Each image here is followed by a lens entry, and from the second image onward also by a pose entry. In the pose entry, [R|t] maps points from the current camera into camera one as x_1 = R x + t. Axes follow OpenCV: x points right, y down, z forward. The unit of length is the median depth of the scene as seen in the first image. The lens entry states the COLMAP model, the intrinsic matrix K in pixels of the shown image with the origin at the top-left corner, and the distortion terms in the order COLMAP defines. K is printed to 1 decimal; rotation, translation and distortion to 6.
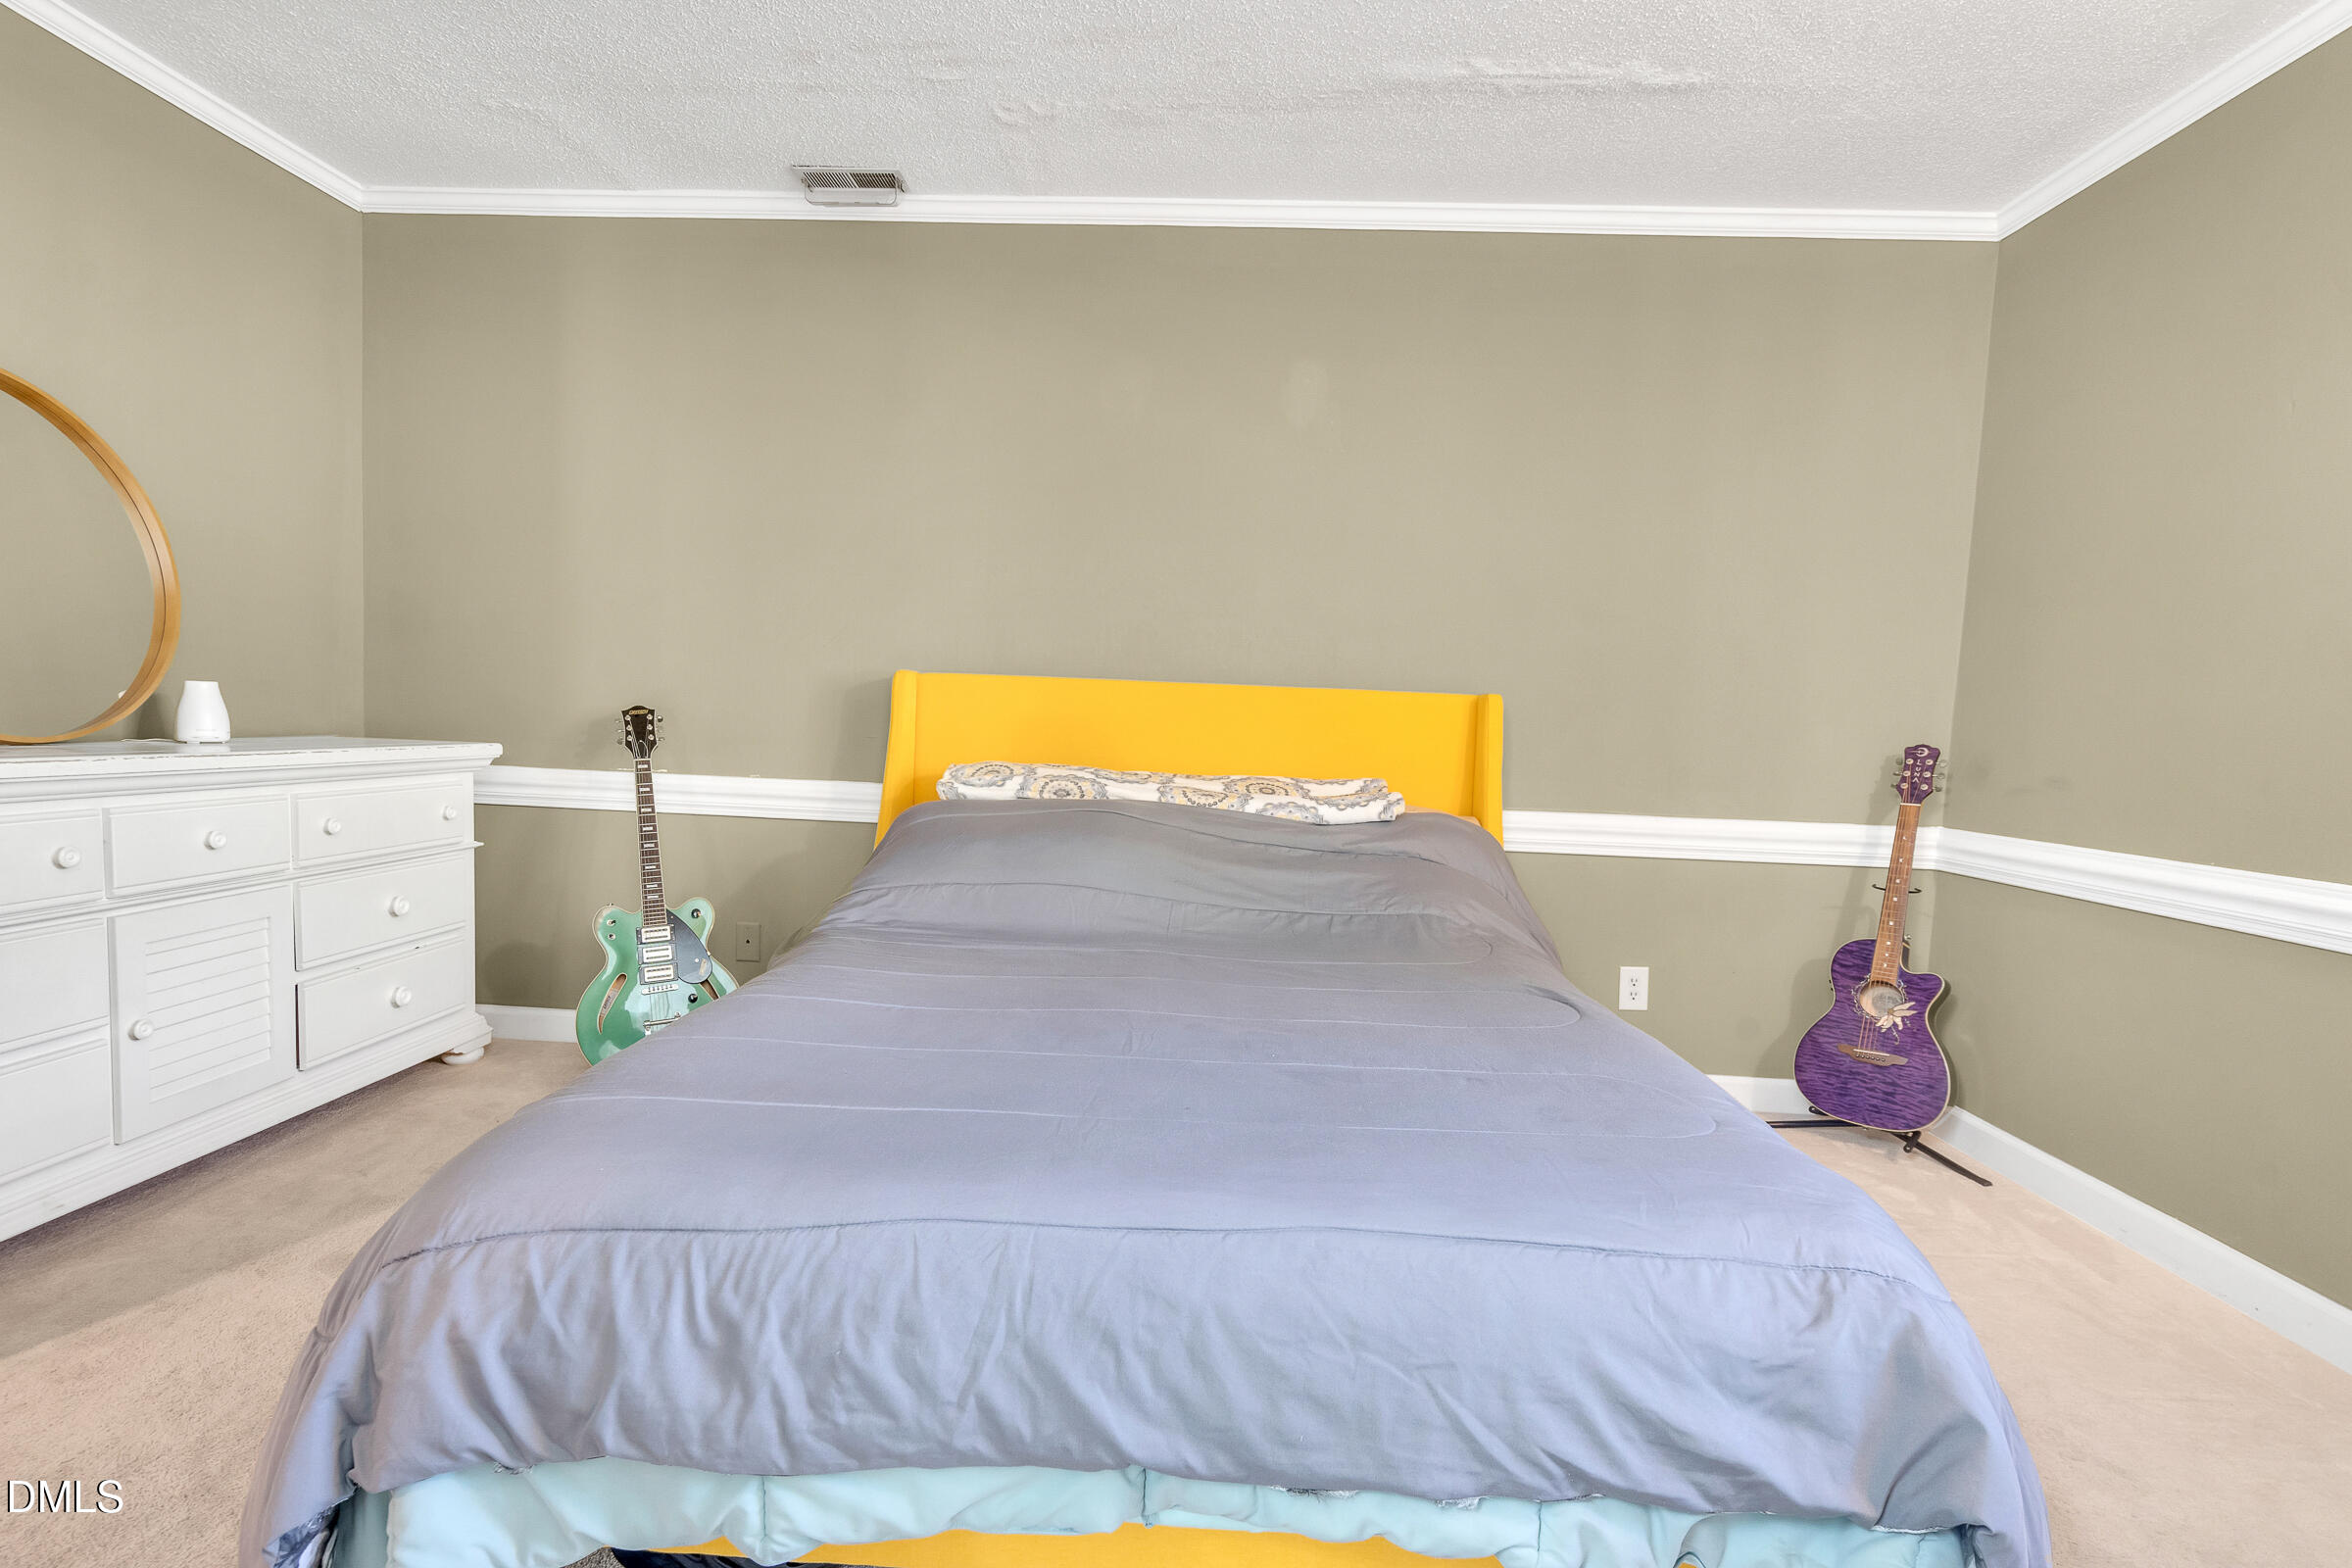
lens RADIAL K [[1159.5, 0, 1176.0], [0, 1159.5, 784.0], [0, 0, 1]] dist [0.001339, 0.000185]
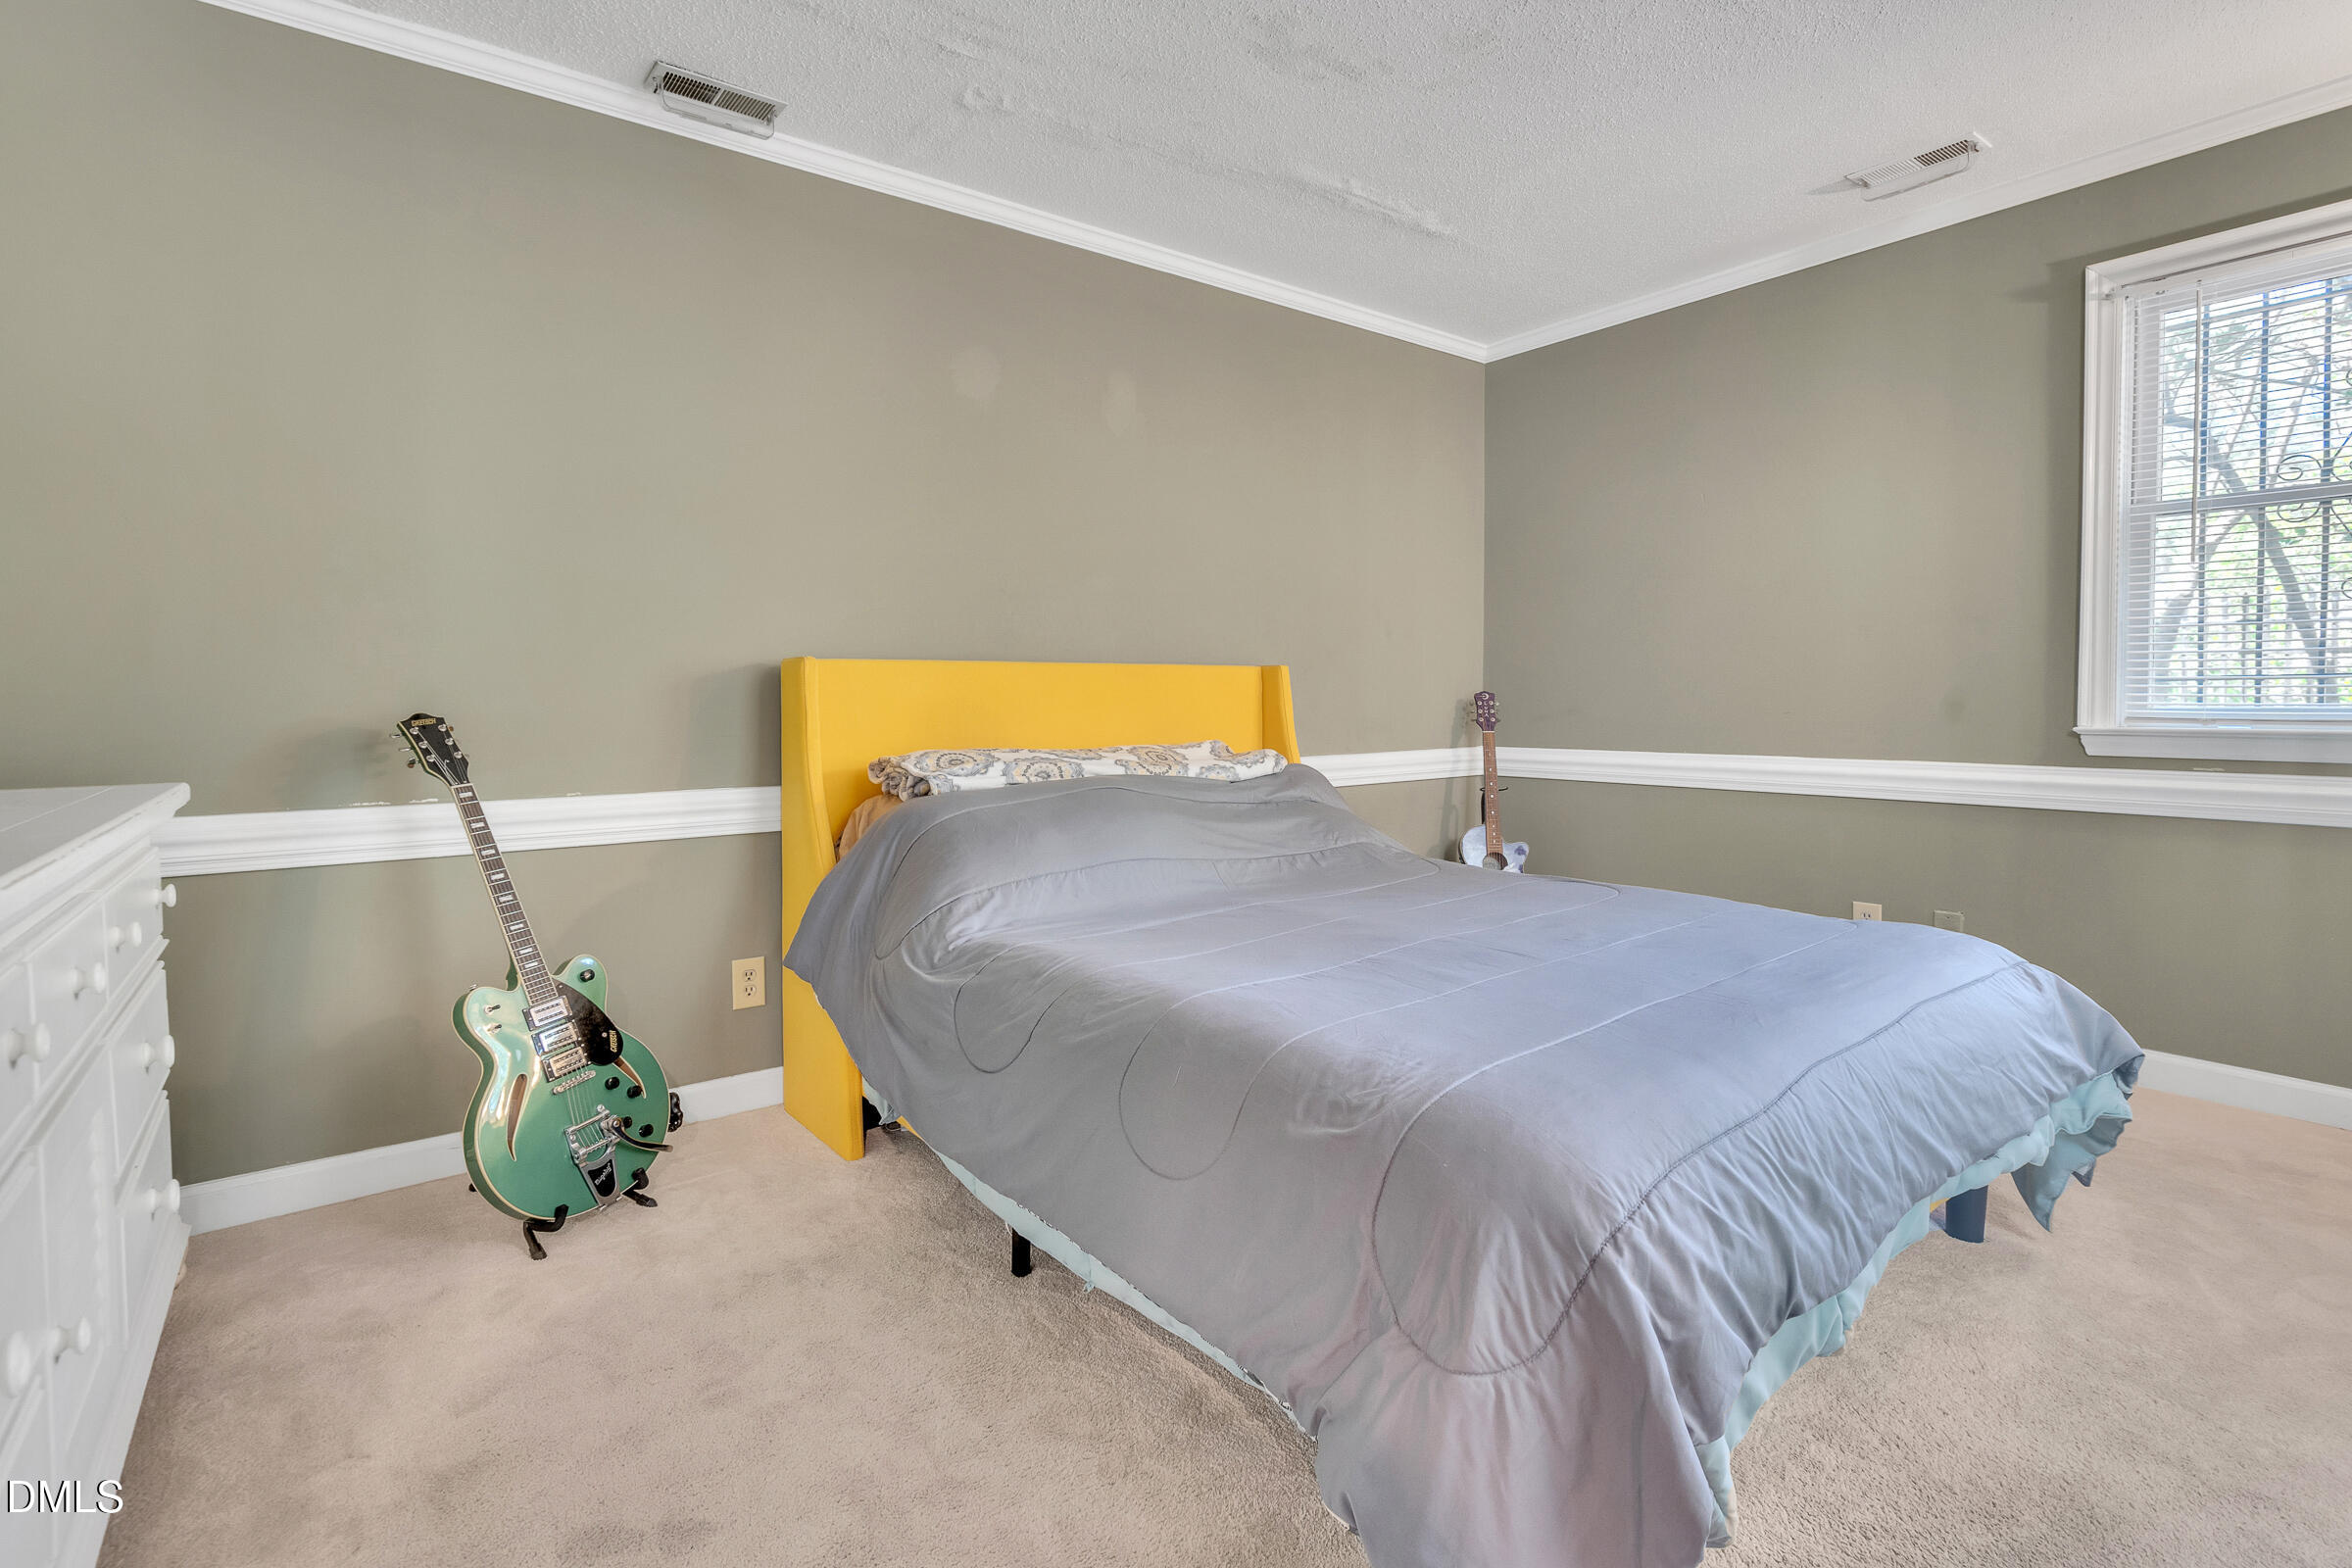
lens RADIAL K [[1090.7, 0, 1170.1], [0, 1090.7, 705.1], [0, 0, 1]] dist [-0.000531, -0.000003]
pose [[0.764856, -0.050641, 0.642207, -0.574249], [0.071526, 0.997417, -0.006534, -0.036191], [-0.640218, 0.050932, 0.766503, 0.180668]]
